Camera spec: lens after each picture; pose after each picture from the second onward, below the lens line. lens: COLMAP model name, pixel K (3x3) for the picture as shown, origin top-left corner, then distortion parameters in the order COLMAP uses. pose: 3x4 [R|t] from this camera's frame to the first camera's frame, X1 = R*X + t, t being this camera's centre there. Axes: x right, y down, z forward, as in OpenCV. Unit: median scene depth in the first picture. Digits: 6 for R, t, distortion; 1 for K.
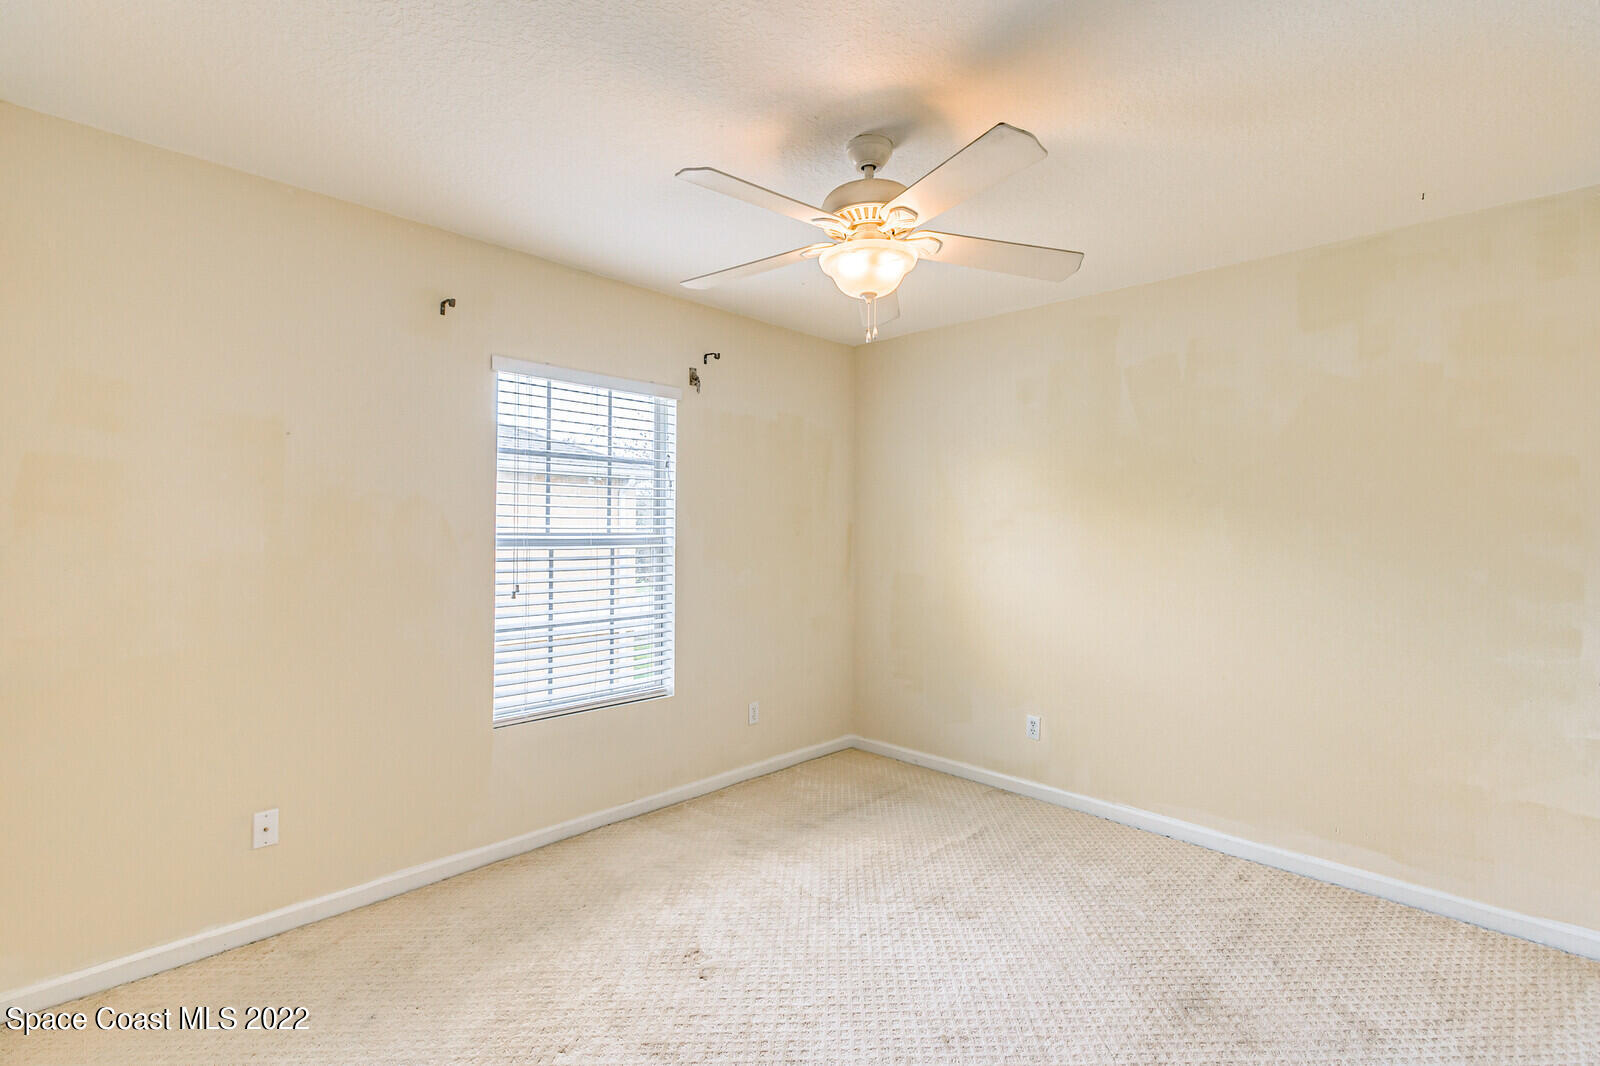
lens RADIAL K [[738.2, 0, 788.6], [0, 738.2, 530.1], [0, 0, 1]] dist [0.002611, -0.000223]
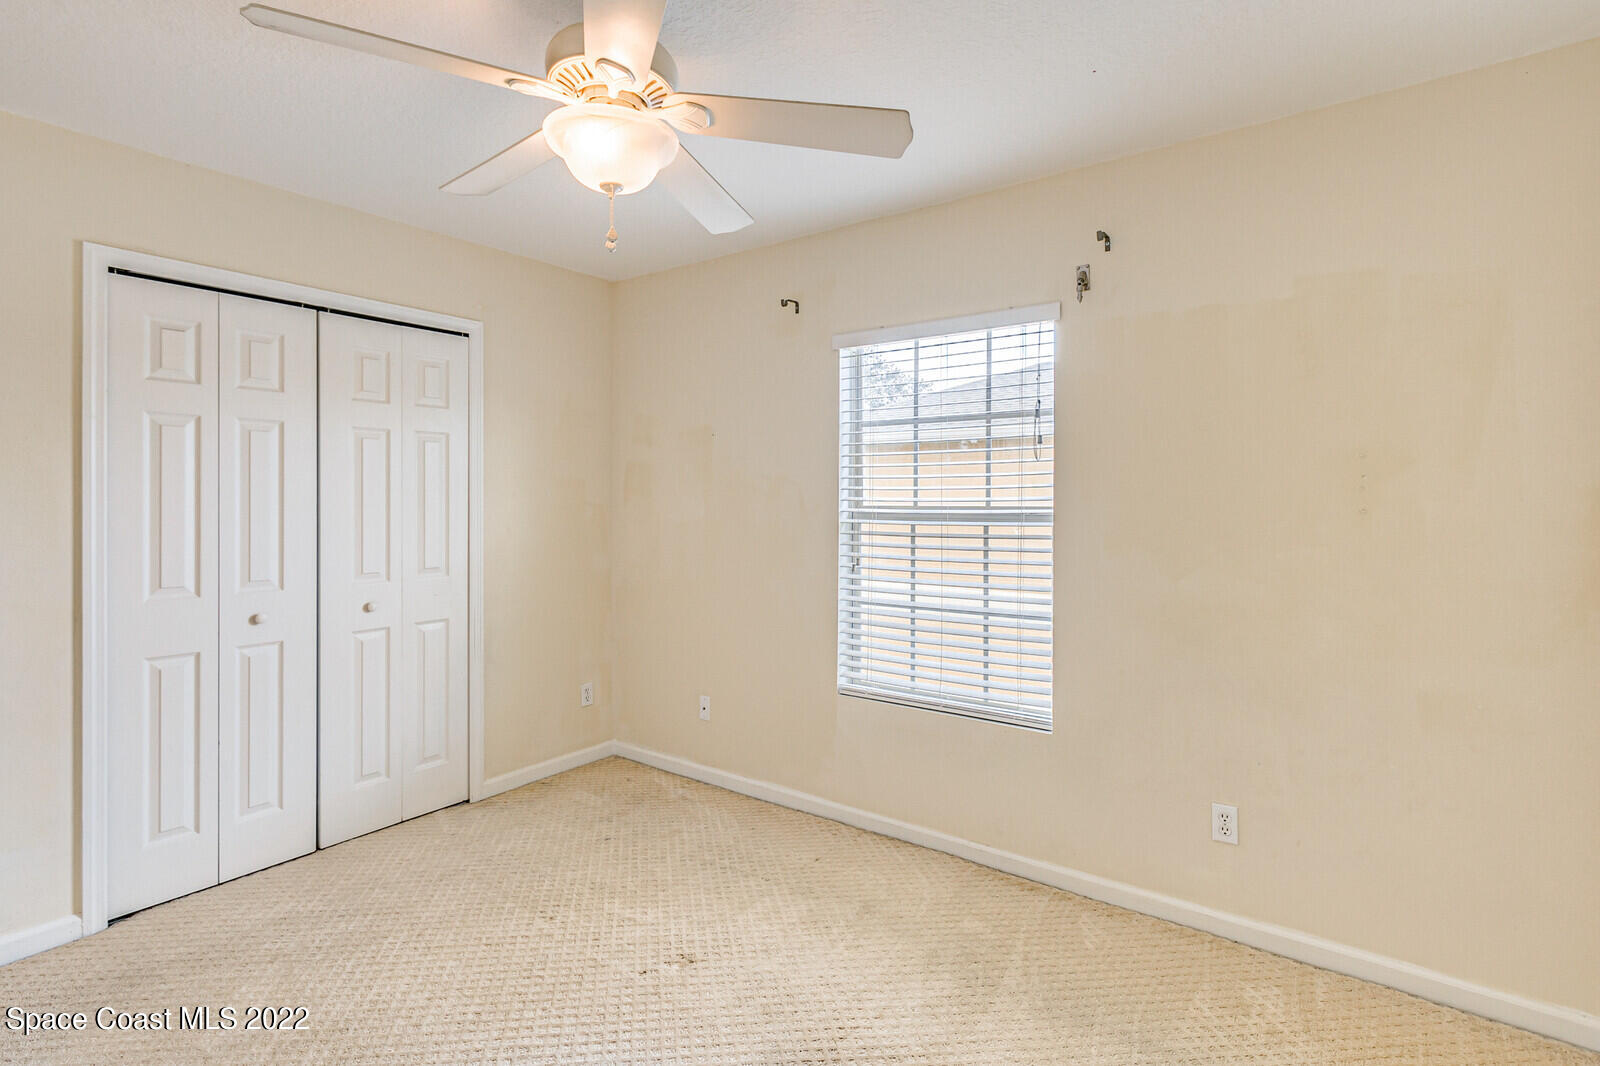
lens RADIAL K [[757.7, 0, 804.2], [0, 757.7, 509.2], [0, 0, 1]] dist [-0.000727, 0.000769]
pose [[0.140702, 0.003449, -0.990046, 0.593398], [0.000695, 0.999993, 0.003583, 0.003661], [0.990052, -0.001192, 0.140699, 0.727656]]
